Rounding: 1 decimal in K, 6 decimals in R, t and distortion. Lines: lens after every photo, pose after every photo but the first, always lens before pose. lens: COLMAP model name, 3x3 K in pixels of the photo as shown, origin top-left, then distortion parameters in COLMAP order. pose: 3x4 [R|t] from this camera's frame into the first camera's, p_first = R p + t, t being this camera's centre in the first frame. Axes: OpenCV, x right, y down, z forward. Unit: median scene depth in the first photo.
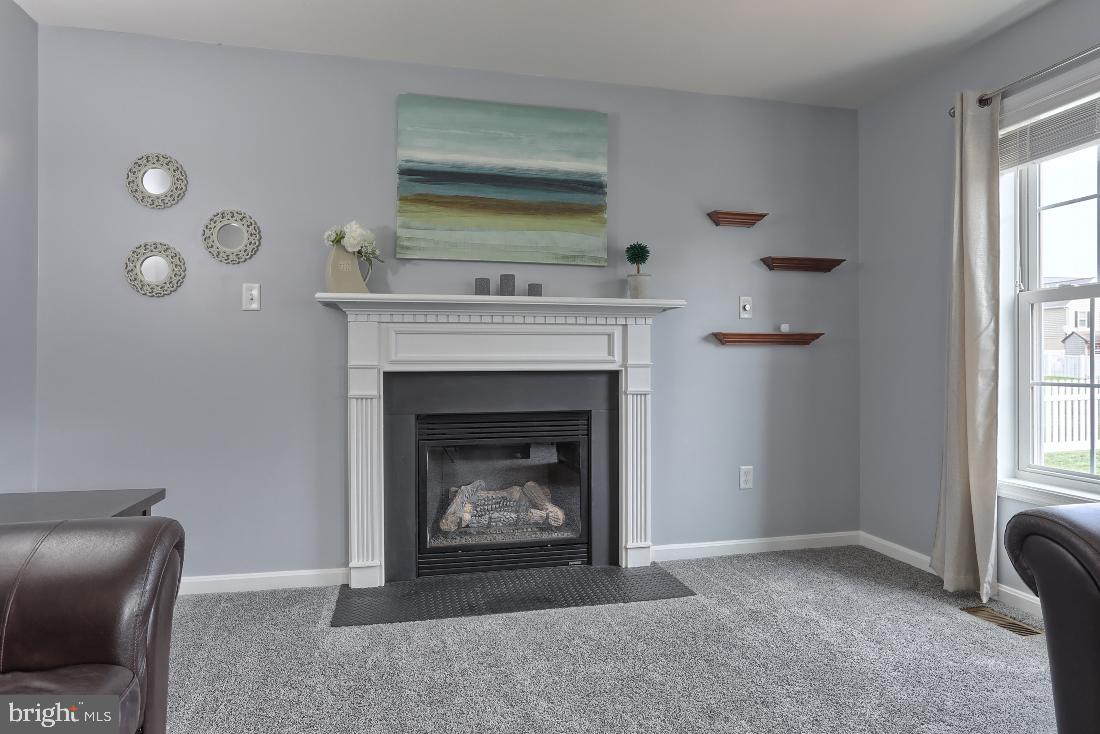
lens RADIAL K [[611.6, 0, 548.2], [0, 611.6, 355.0], [0, 0, 1]] dist [0.001966, 0.000453]
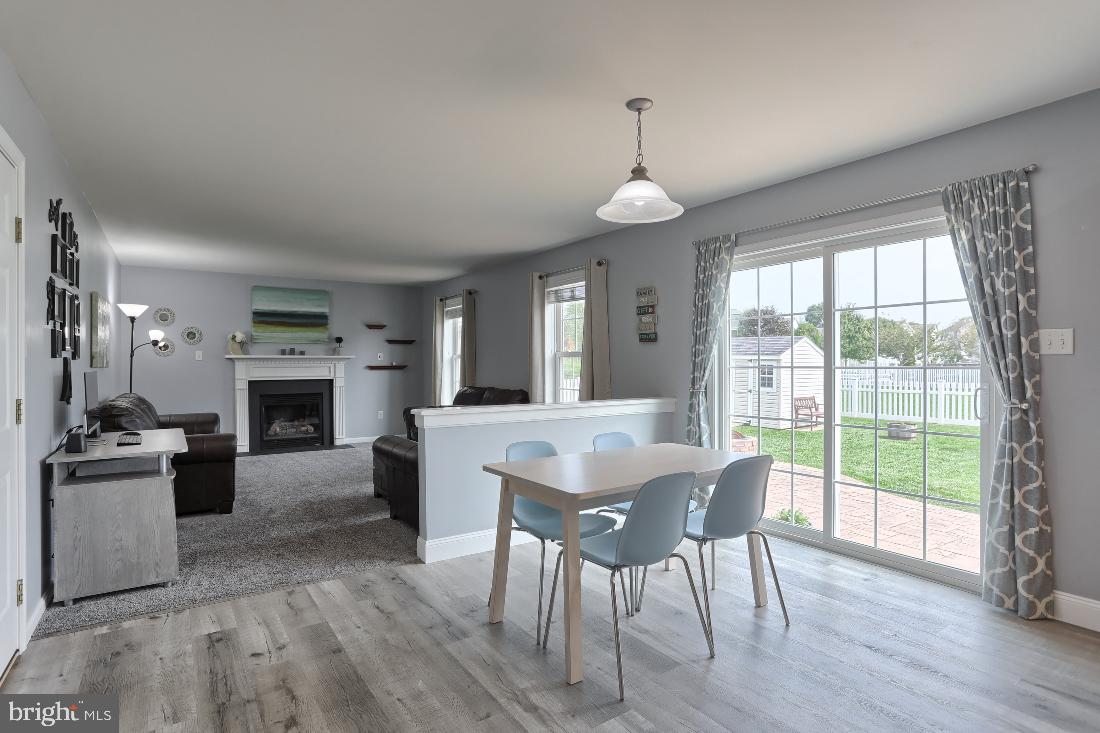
lens RADIAL K [[590.8, 0, 546.1], [0, 590.8, 366.1], [0, 0, 1]] dist [-0.029480, 0.005139]
pose [[0.942379, -0.004285, 0.334518, 0.137316], [-0.002407, 0.999805, 0.019590, -0.097191], [-0.334537, -0.019266, 0.942186, -2.059058]]
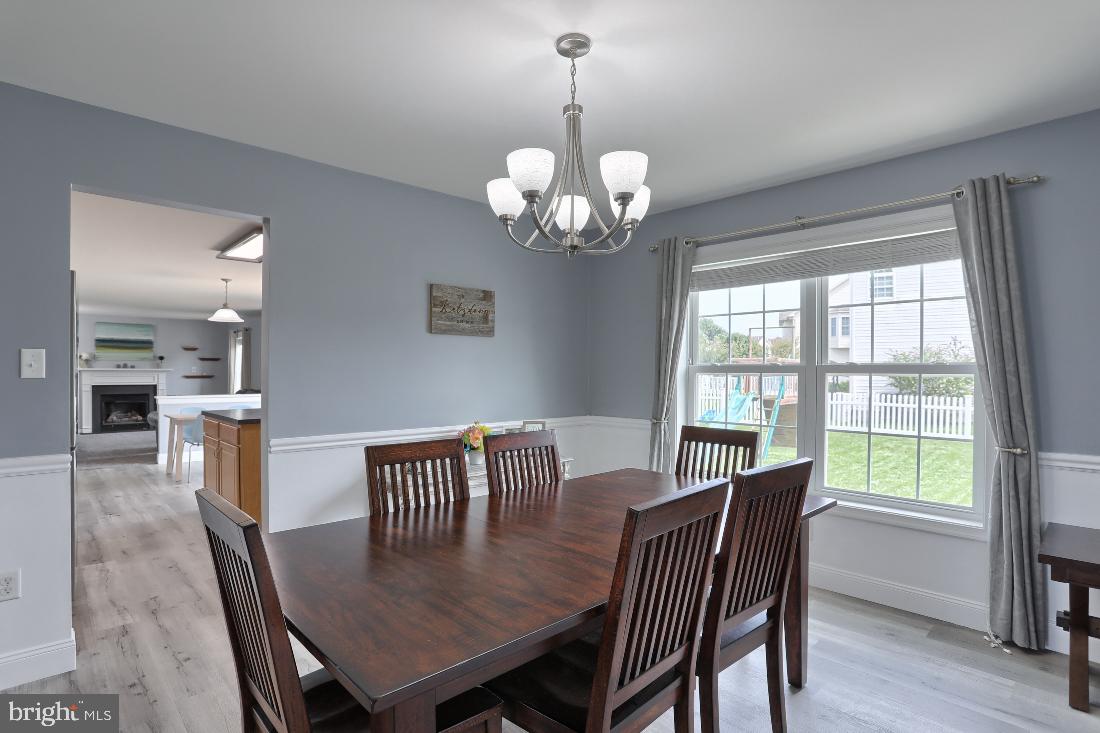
lens RADIAL K [[565.9, 0, 546.8], [0, 565.9, 376.6], [0, 0, 1]] dist [-0.016655, -0.000757]
pose [[0.873179, -0.000892, 0.487398, 0.605619], [-0.008294, 0.999826, 0.016687, -0.123588], [-0.487329, -0.018613, 0.873020, -3.944542]]
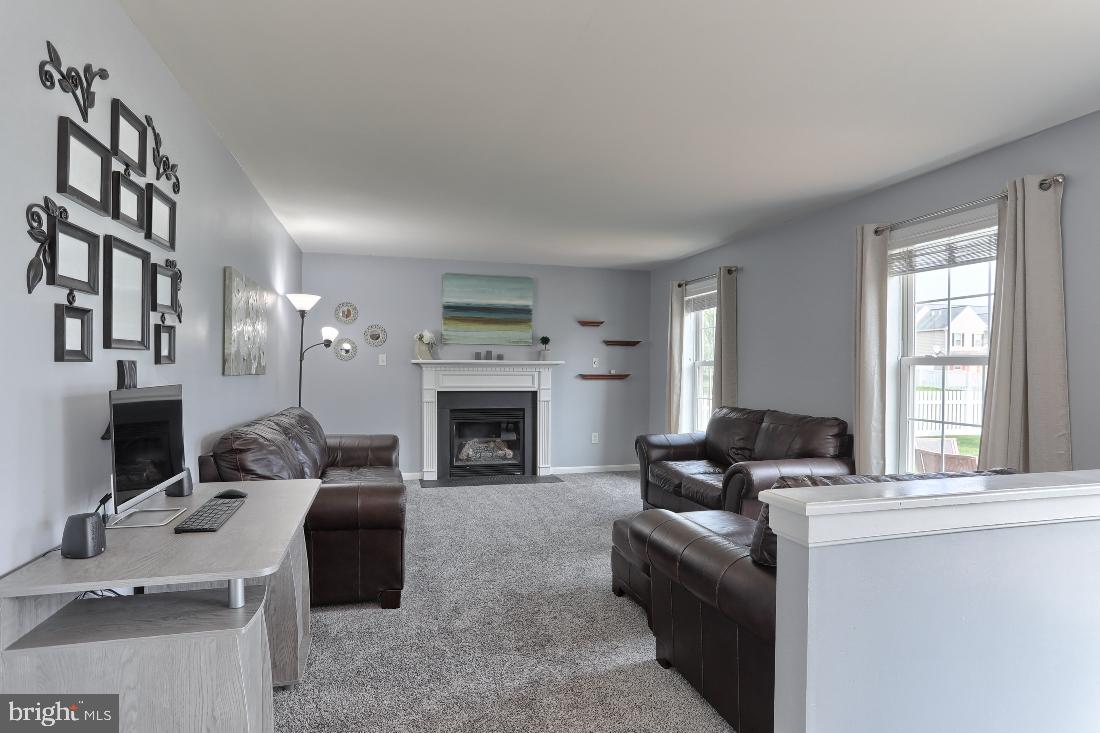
lens RADIAL K [[590.8, 0, 539.7], [0, 590.8, 373.3], [0, 0, 1]] dist [-0.029480, 0.005139]
pose [[0.999687, 0.008129, 0.023677, 0.073974], [-0.008683, 0.999689, 0.023387, -0.094866], [-0.023480, -0.023585, 0.999446, -1.243007]]
